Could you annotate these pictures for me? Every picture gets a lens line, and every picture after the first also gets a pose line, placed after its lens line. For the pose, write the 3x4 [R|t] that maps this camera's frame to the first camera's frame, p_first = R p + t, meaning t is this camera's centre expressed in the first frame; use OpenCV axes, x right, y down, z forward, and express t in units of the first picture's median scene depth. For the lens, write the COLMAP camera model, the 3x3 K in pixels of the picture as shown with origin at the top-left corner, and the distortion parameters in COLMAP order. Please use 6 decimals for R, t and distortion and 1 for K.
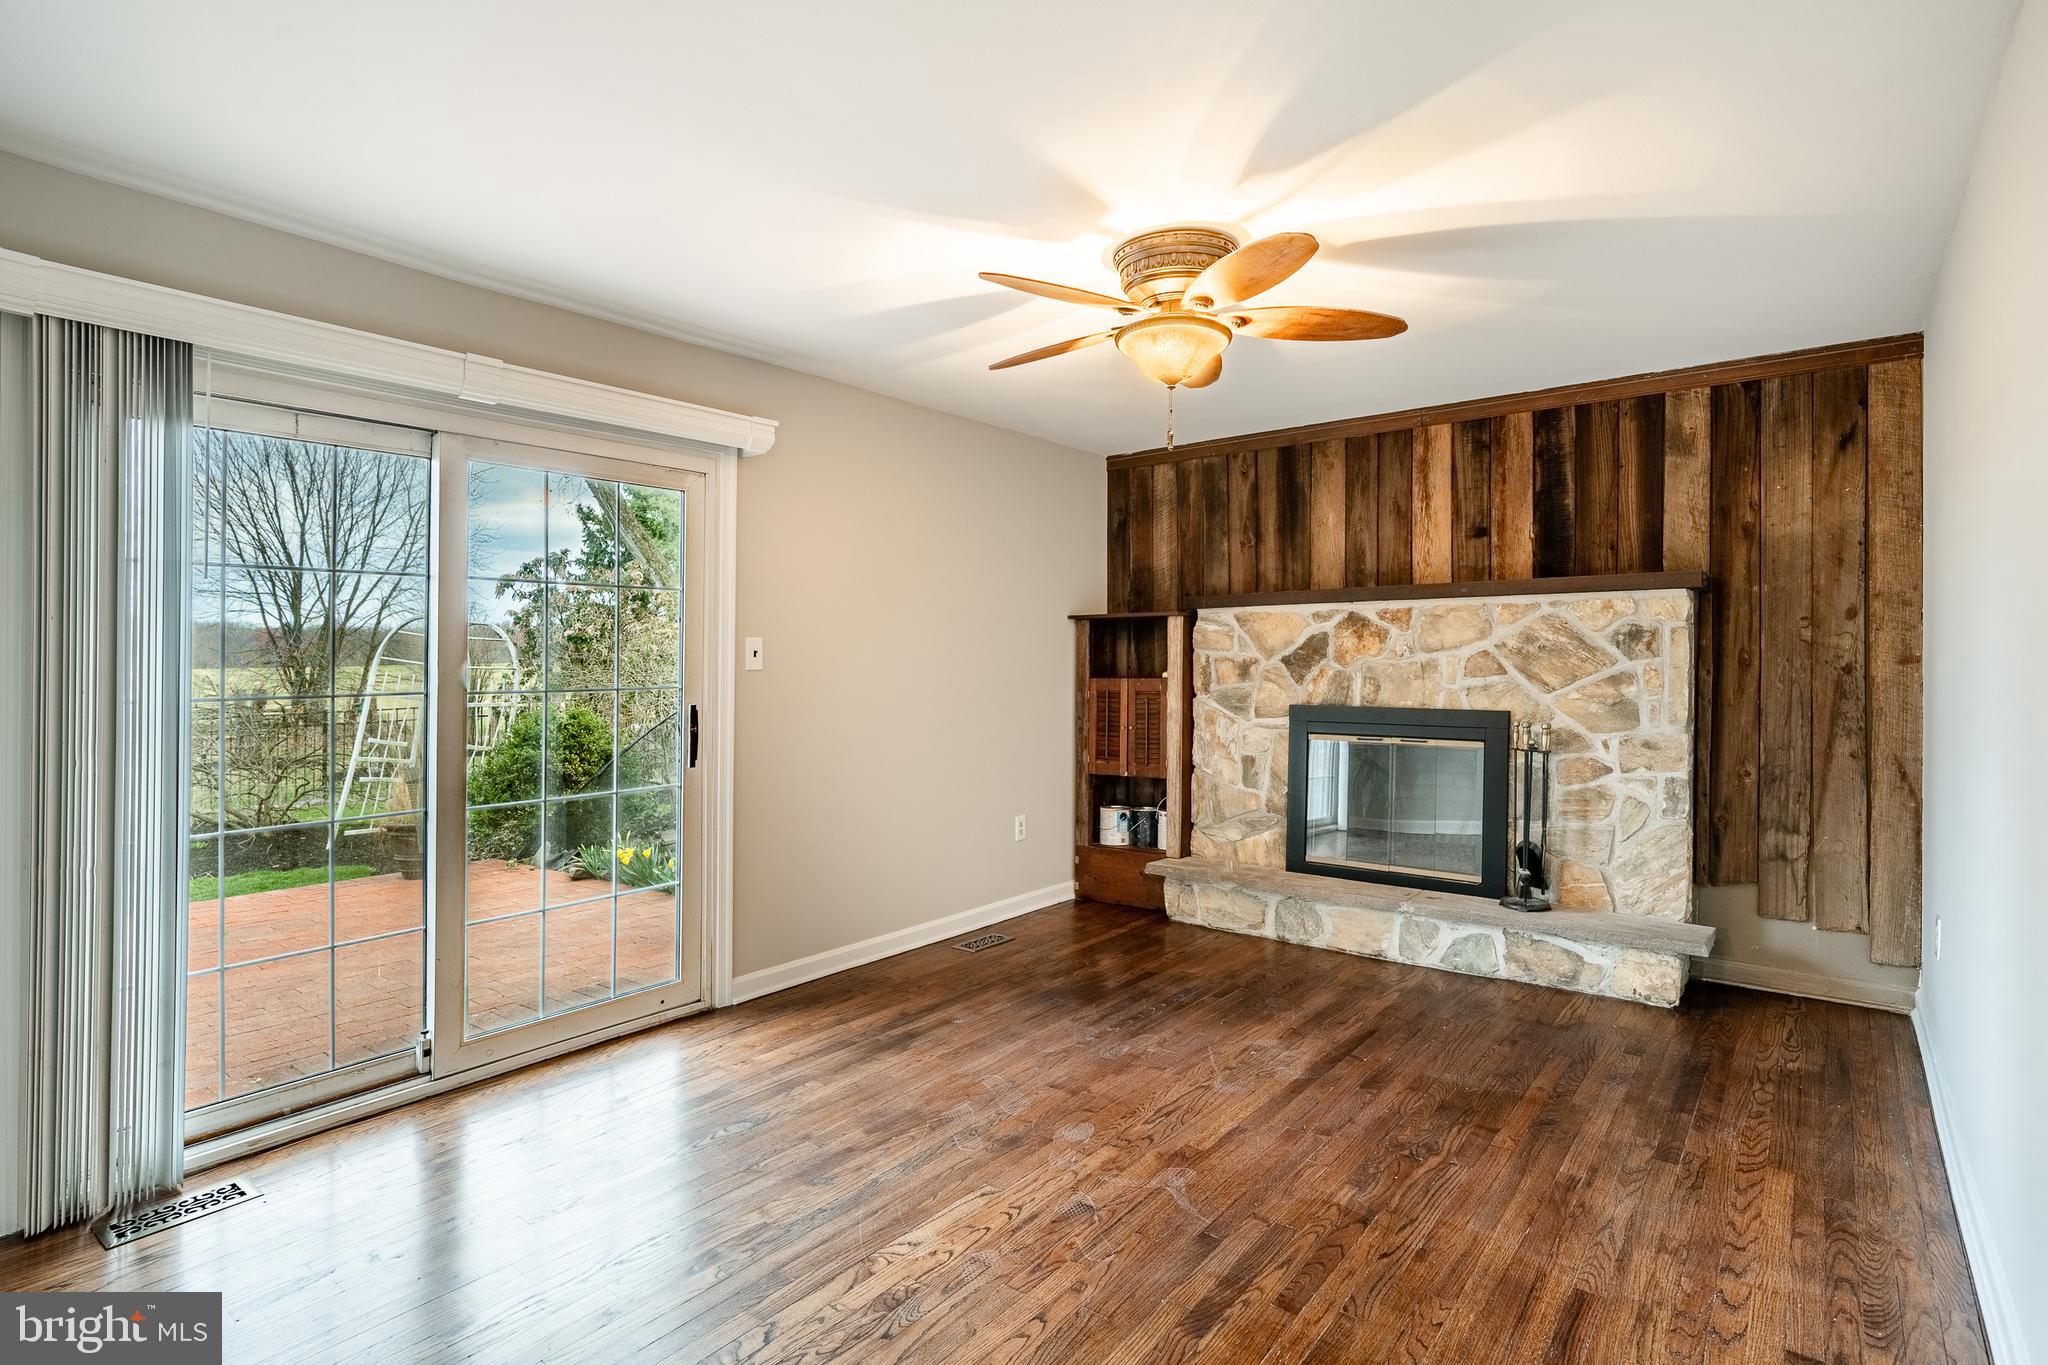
lens RADIAL K [[975.9, 0, 1022.1], [0, 975.9, 679.1], [0, 0, 1]] dist [0.000715, 0.000075]
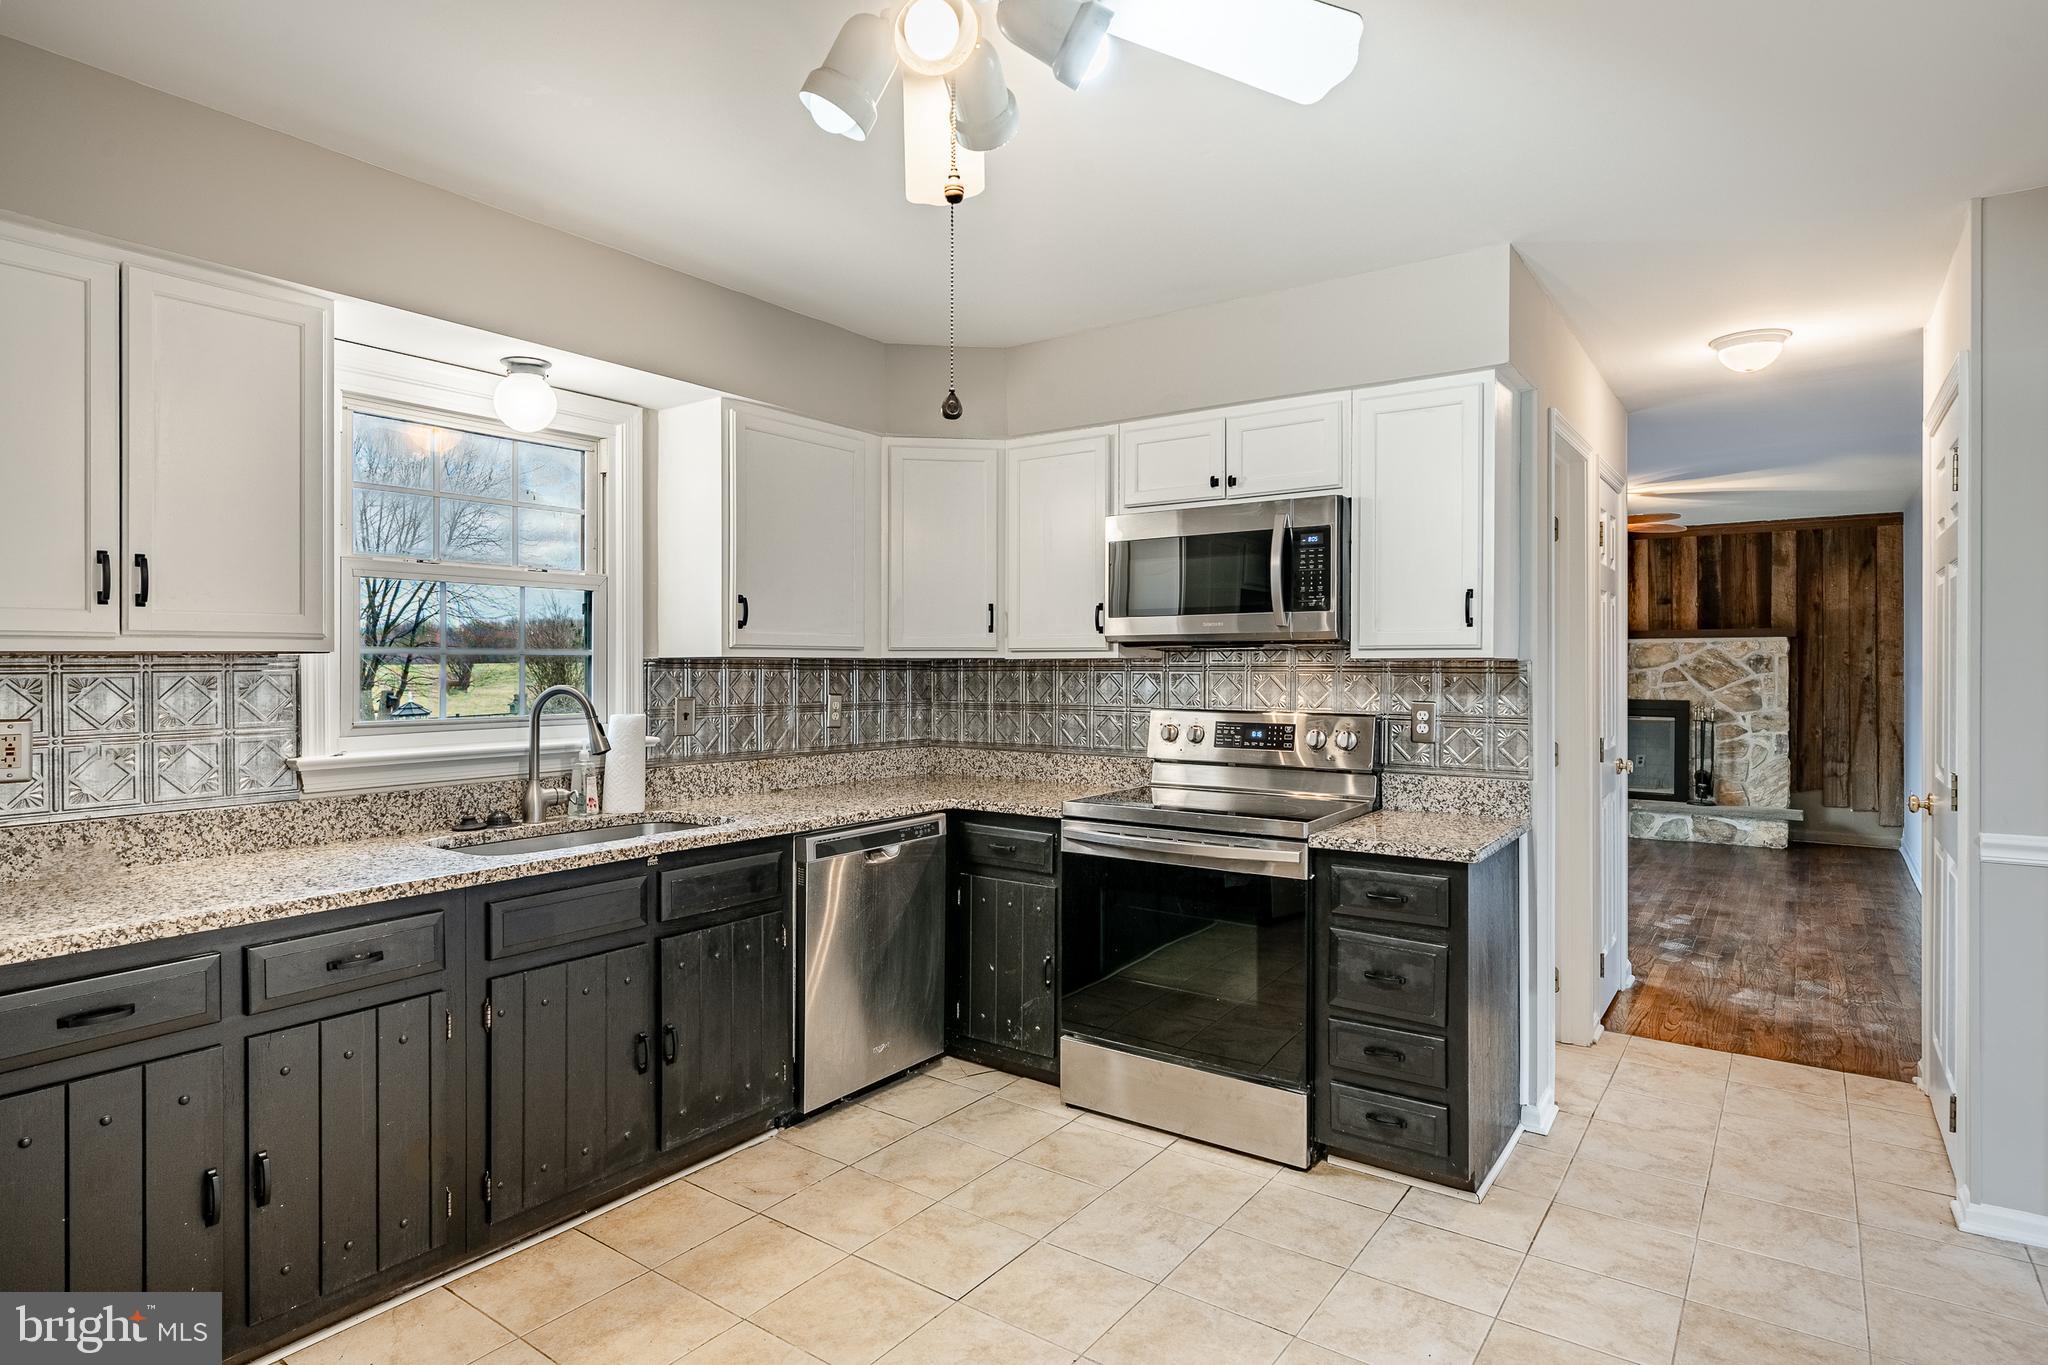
lens RADIAL K [[1043.3, 0, 1026.9], [0, 1043.3, 674.0], [0, 0, 1]] dist [0.001226, -0.000296]
pose [[0.999103, 0.001906, 0.042301, -0.888467], [-0.001548, 0.999963, -0.008475, 0.000870], [-0.042316, 0.008402, 0.999069, -0.978603]]
